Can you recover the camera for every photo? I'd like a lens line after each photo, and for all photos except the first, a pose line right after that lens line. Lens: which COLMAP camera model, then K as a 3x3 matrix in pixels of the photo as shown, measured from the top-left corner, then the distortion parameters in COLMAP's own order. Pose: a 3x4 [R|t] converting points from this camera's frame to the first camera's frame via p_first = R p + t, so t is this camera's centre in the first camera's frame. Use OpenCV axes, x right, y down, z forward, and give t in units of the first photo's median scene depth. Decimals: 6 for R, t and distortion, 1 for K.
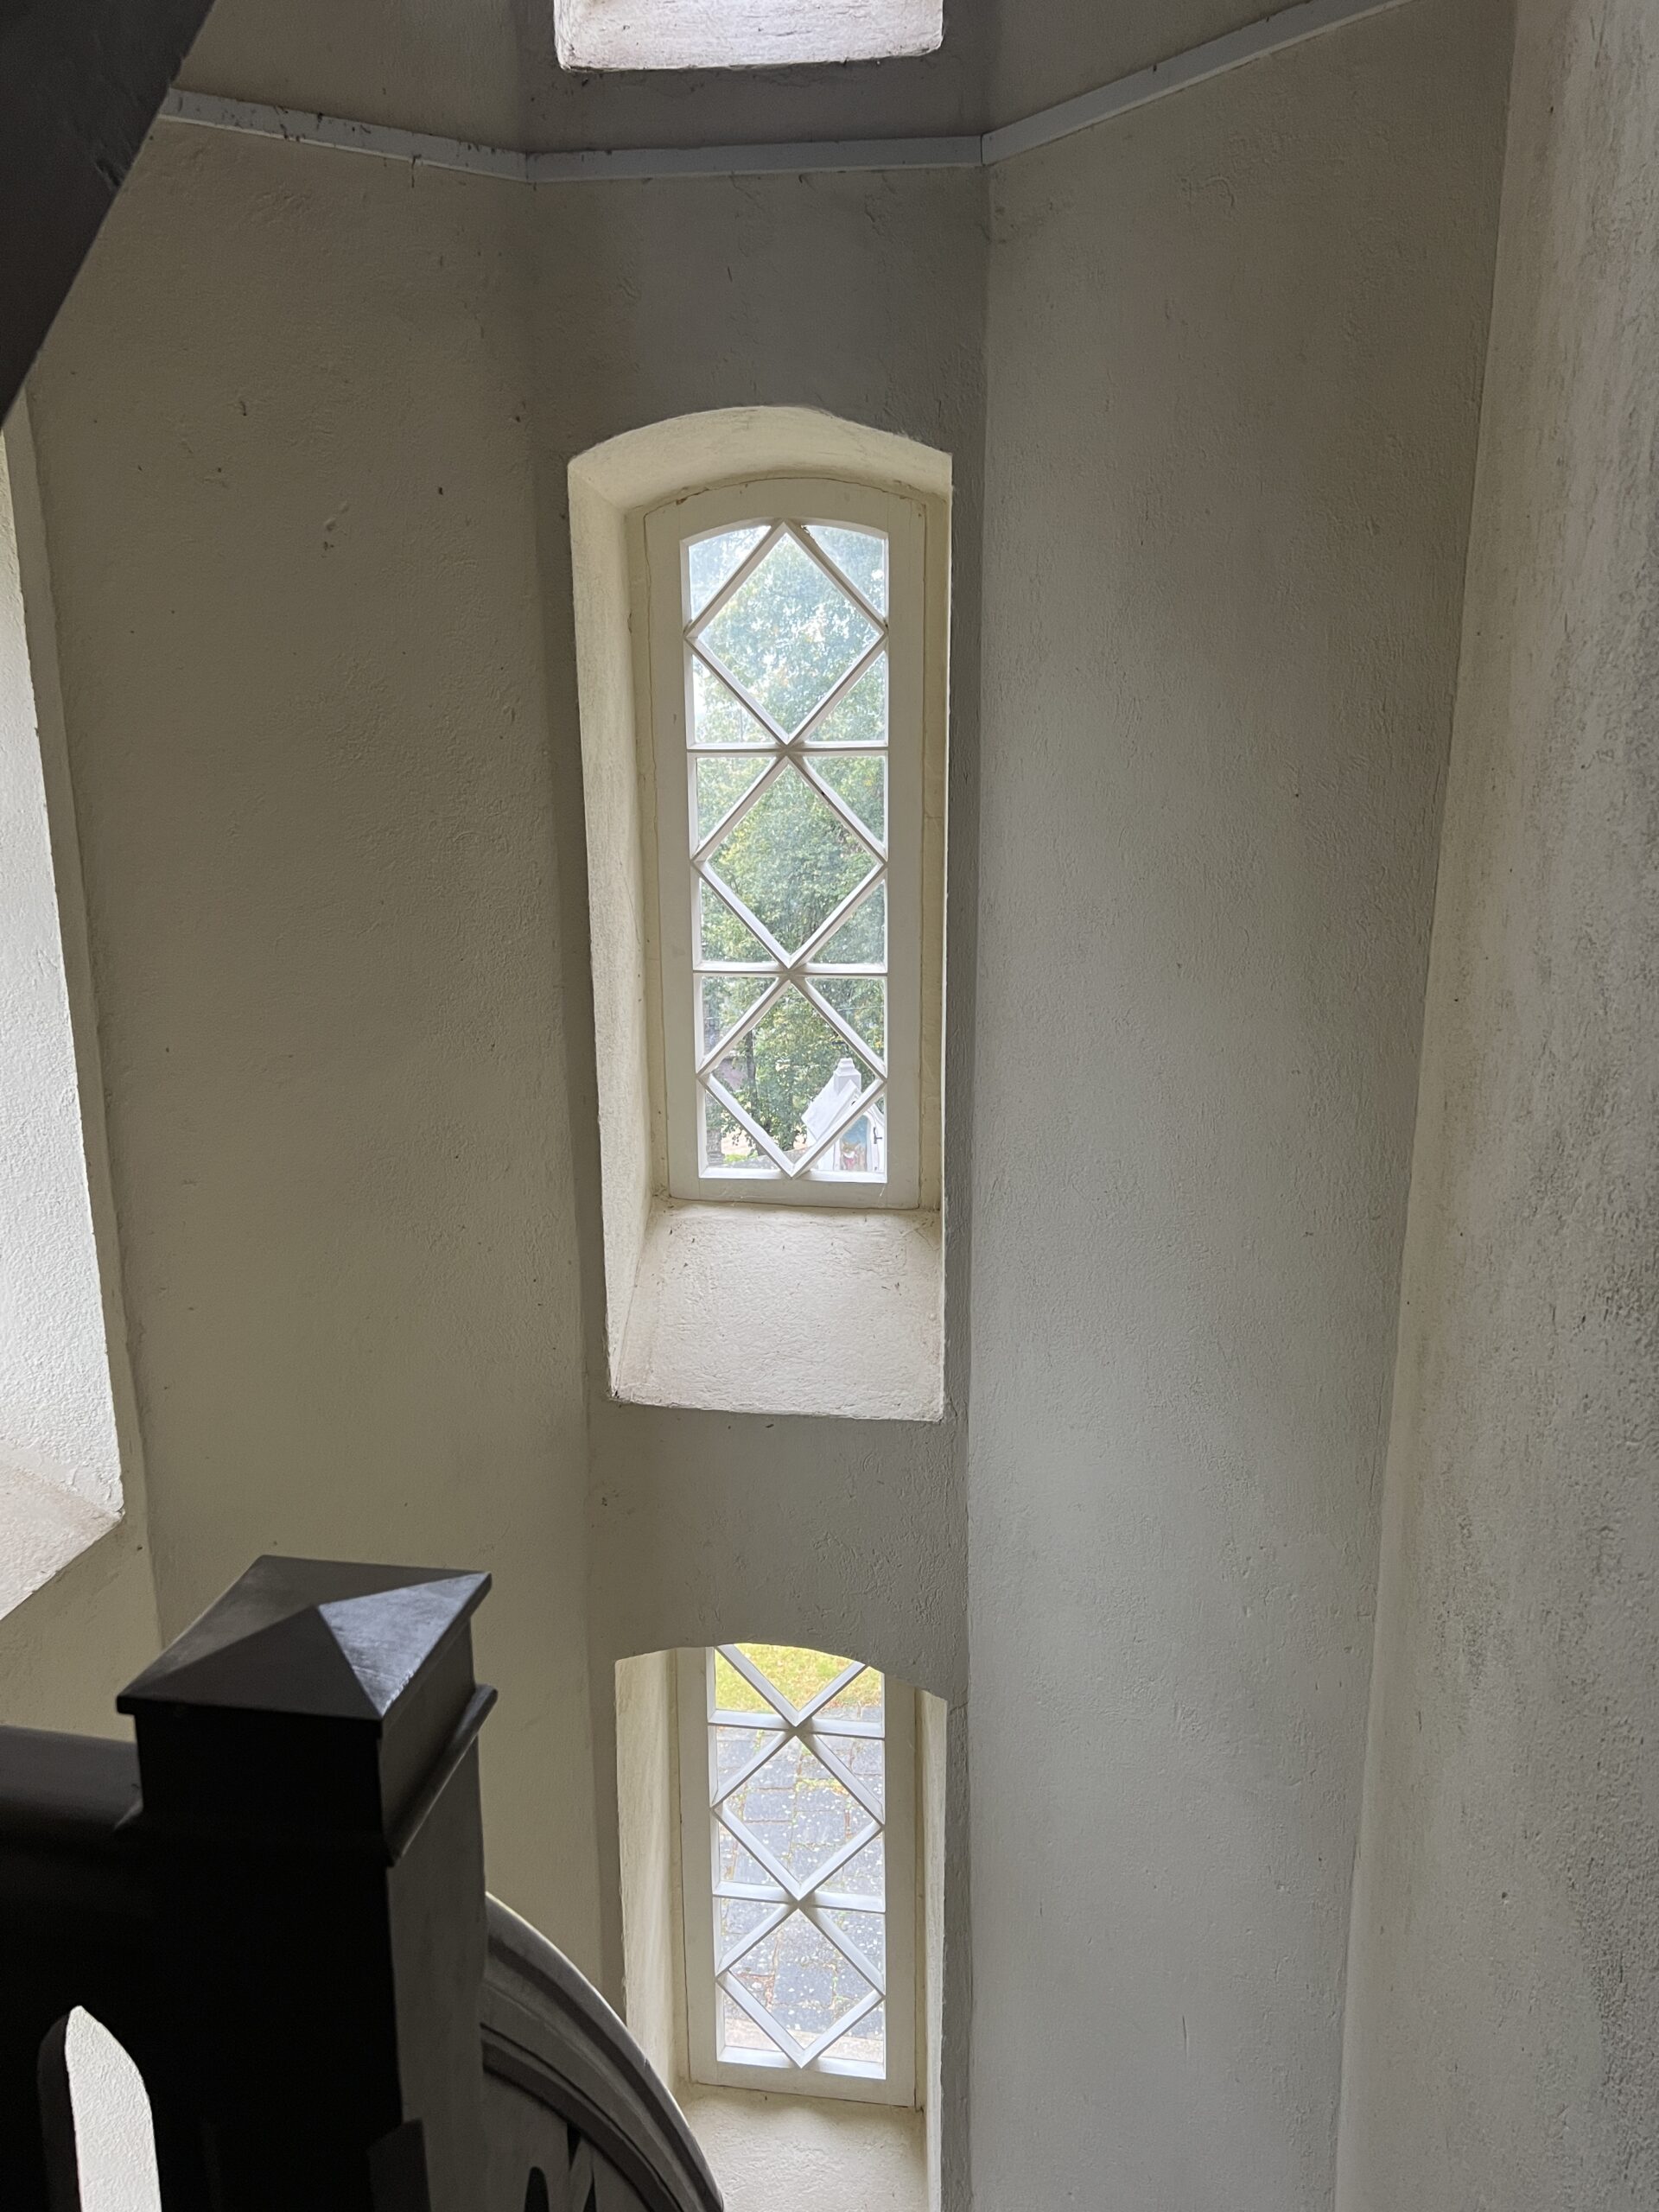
lens RADIAL K [[1674.8, 0, 832.5], [0, 1674.8, 1106.1], [0, 0, 1]] dist [0.016806, -0.009708]
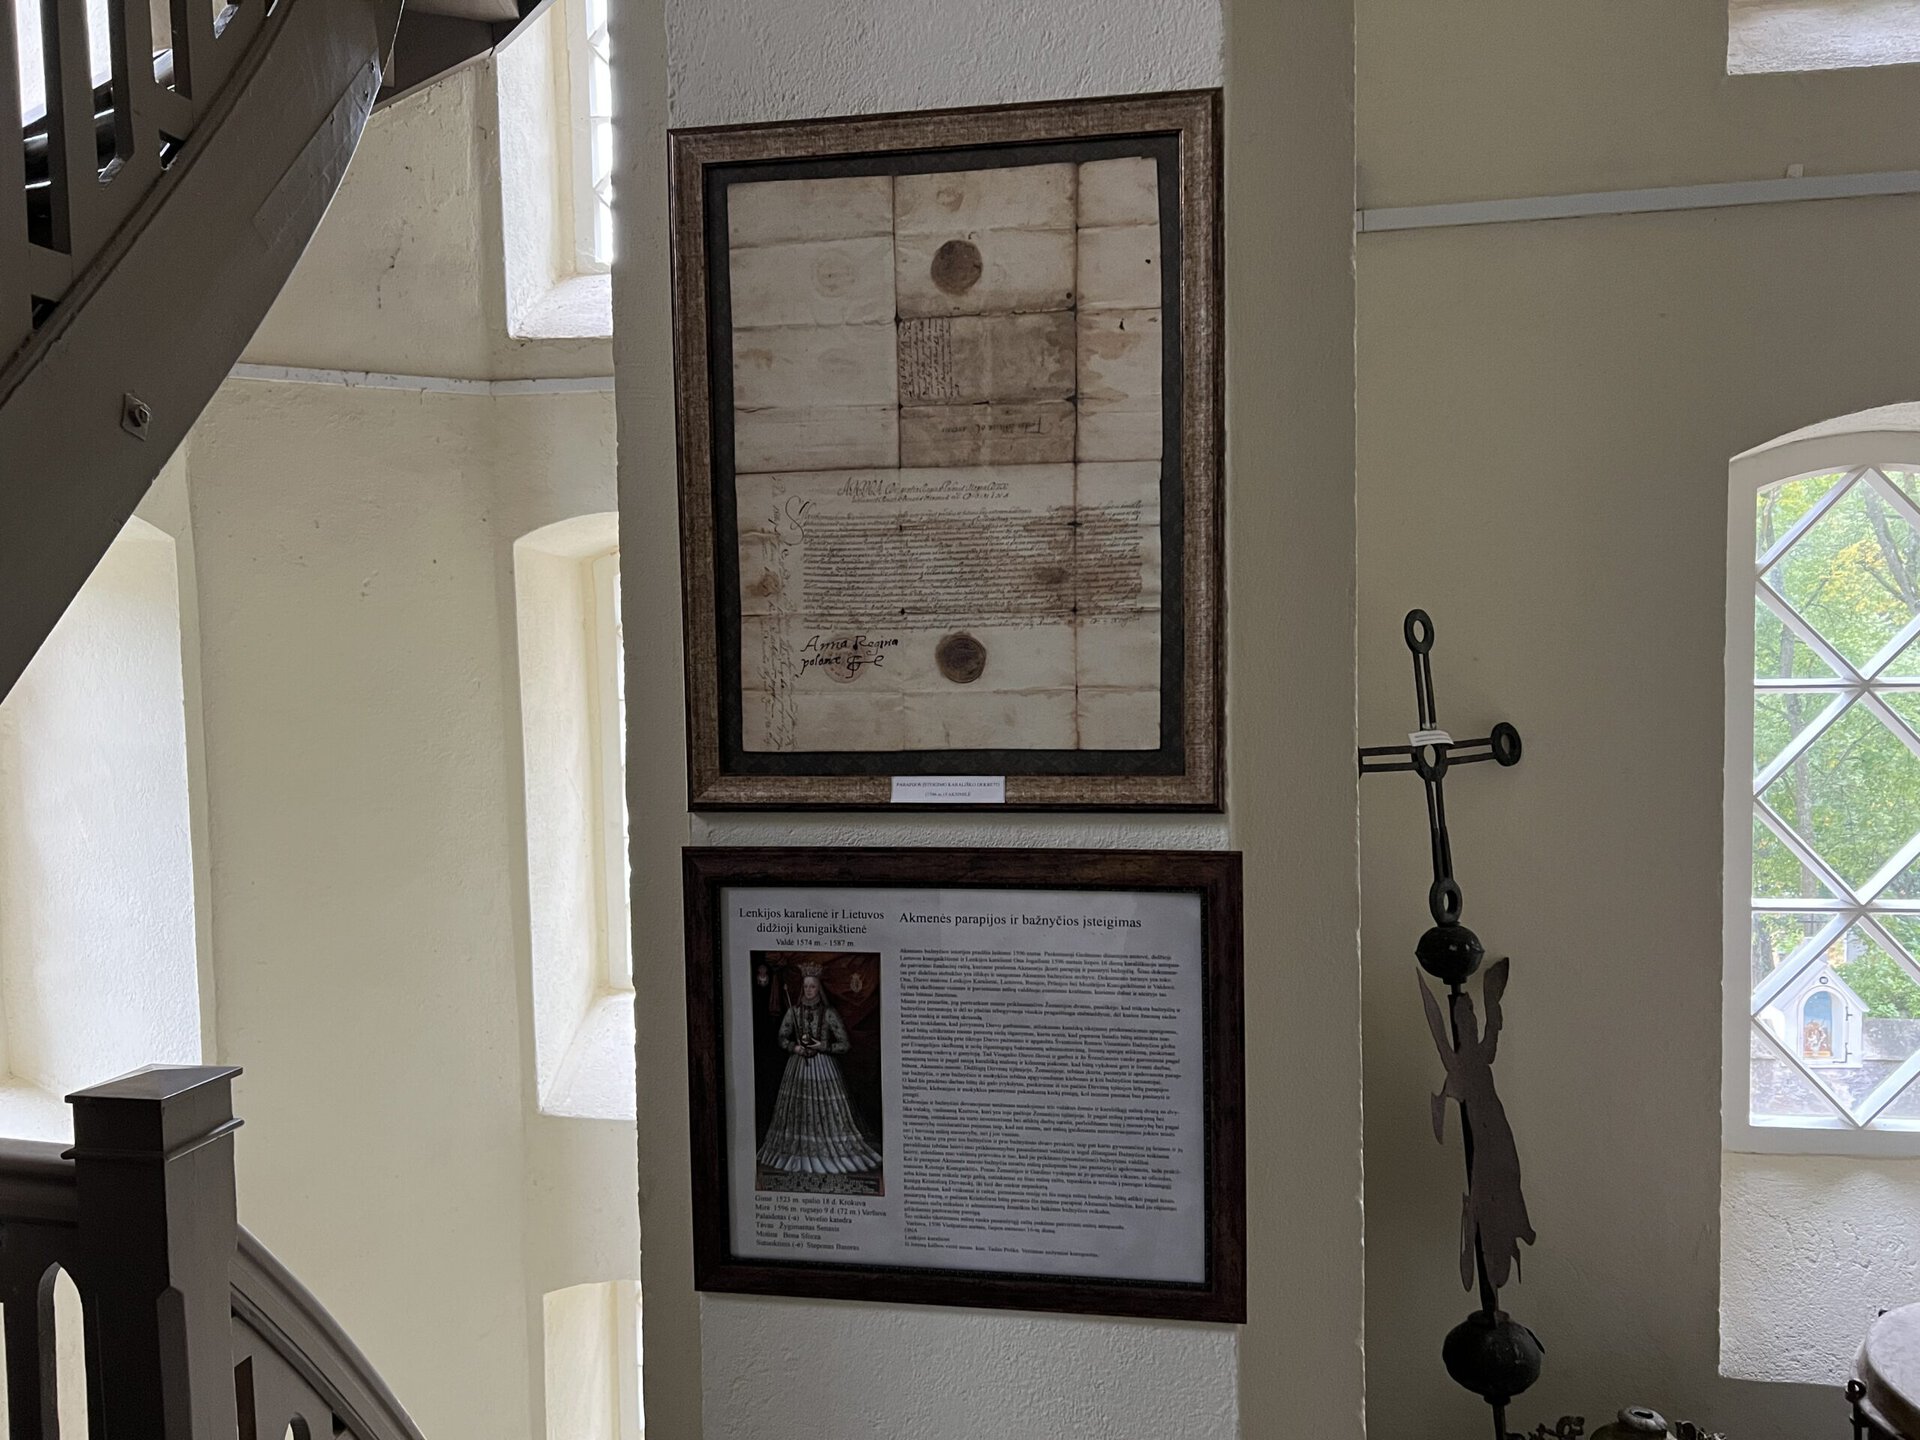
lens RADIAL K [[1453.7, 0, 959.6], [0, 1453.7, 718.6], [0, 0, 1]] dist [0.016806, -0.009708]
pose [[0.999262, -0.013572, -0.035924, 0.373635], [0.006988, 0.984115, -0.177393, 0.069461], [0.037761, 0.177011, 0.983484, -0.453657]]
